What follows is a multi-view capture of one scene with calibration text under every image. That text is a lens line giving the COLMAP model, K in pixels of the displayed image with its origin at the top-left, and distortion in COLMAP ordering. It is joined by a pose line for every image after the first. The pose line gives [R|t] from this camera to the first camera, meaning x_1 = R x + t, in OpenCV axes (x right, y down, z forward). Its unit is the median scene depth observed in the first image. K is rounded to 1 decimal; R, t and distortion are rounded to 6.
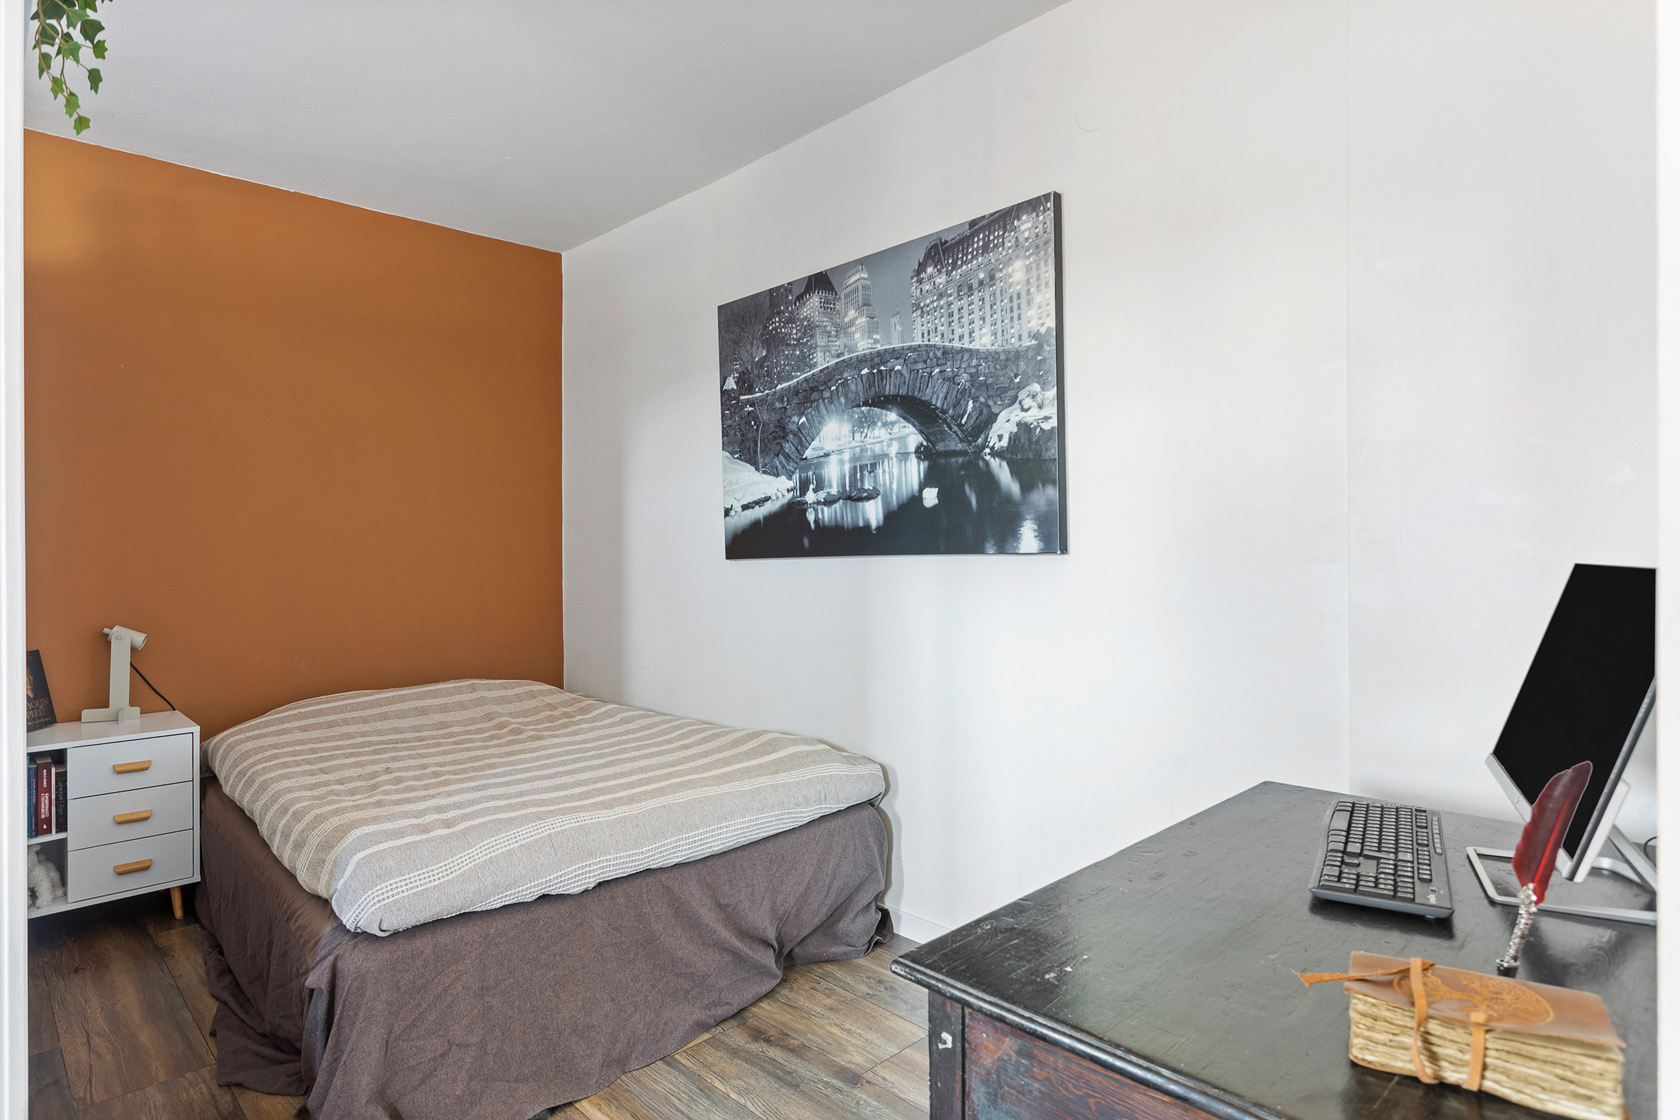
lens RADIAL K [[906.7, 0, 838.7], [0, 906.7, 549.4], [0, 0, 1]] dist [-0.001709, 0.003438]
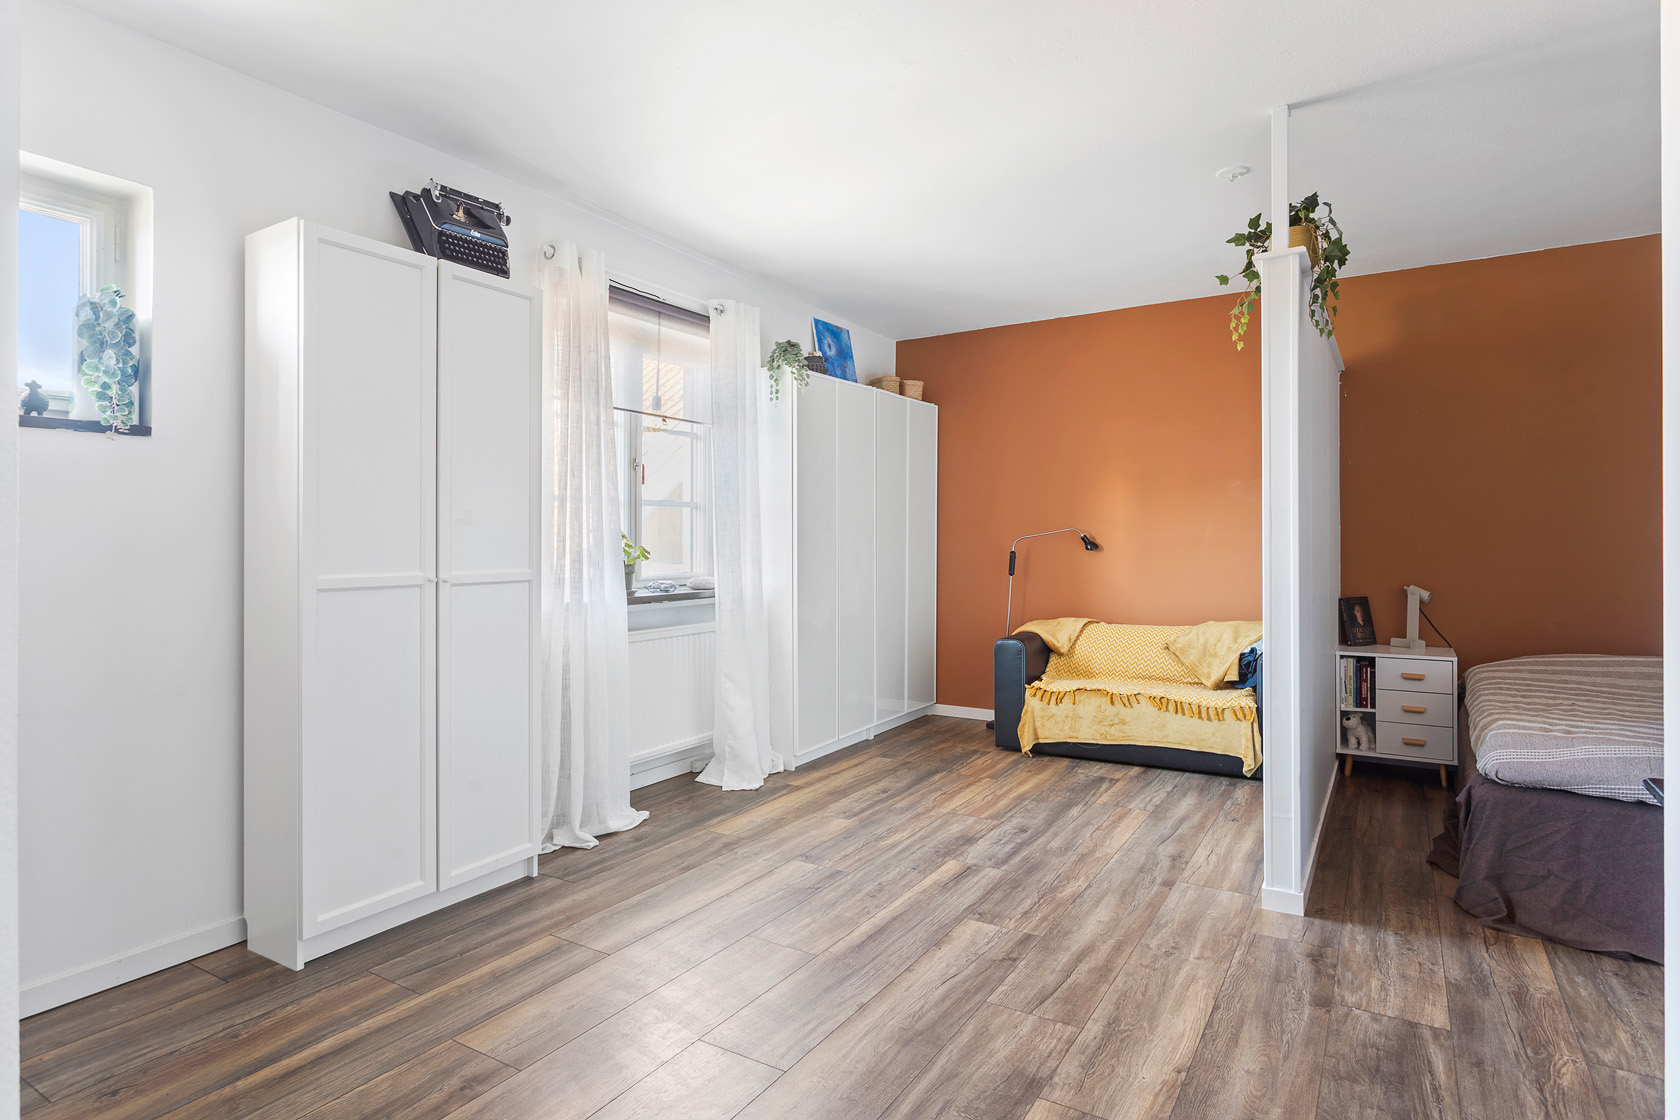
lens RADIAL K [[896.1, 0, 829.0], [0, 896.1, 537.4], [0, 0, 1]] dist [-0.007595, 0.002200]
pose [[0.228314, 0.005054, -0.973574, 0.485689], [0.001416, 0.999984, 0.005523, -0.005372], [0.973586, -0.002639, 0.228304, -0.319491]]
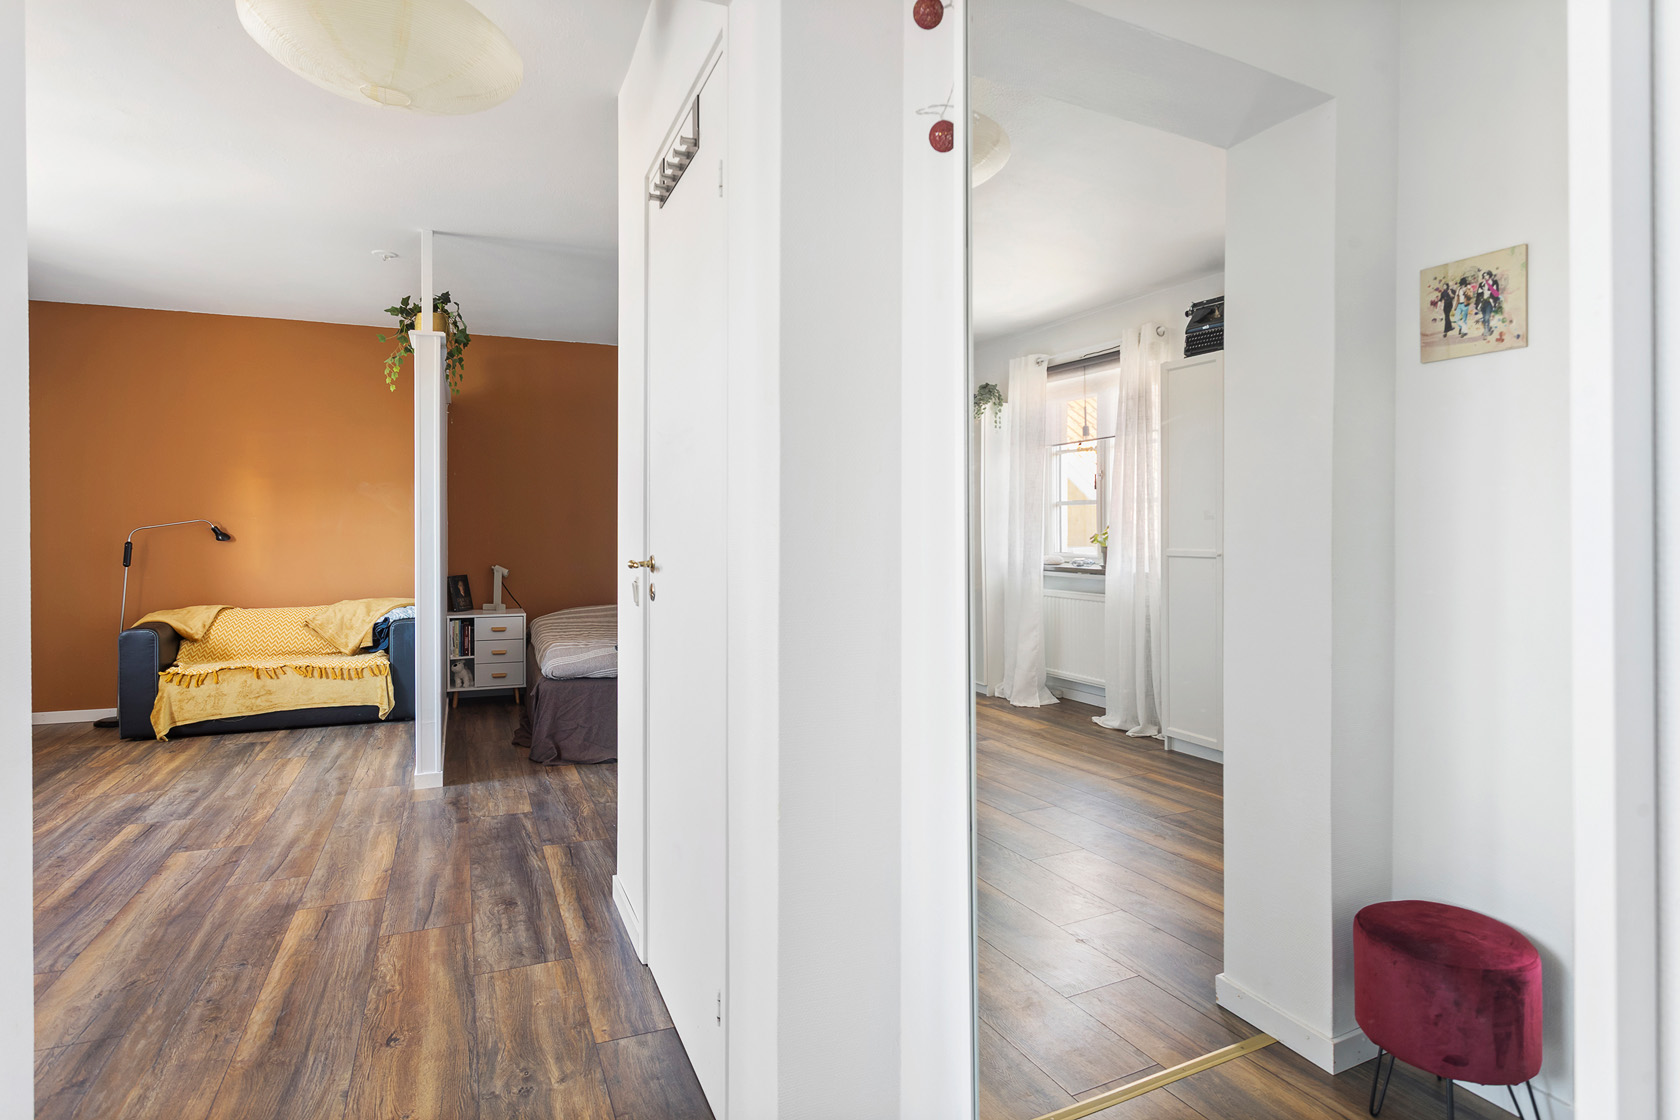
lens RADIAL K [[906.7, 0, 838.7], [0, 906.7, 549.4], [0, 0, 1]] dist [-0.001709, 0.003438]
pose [[0.928981, 0.019674, -0.369603, 0.808157], [-0.012802, 0.999697, 0.021036, -0.007630], [0.369905, -0.014811, 0.928952, -0.742452]]
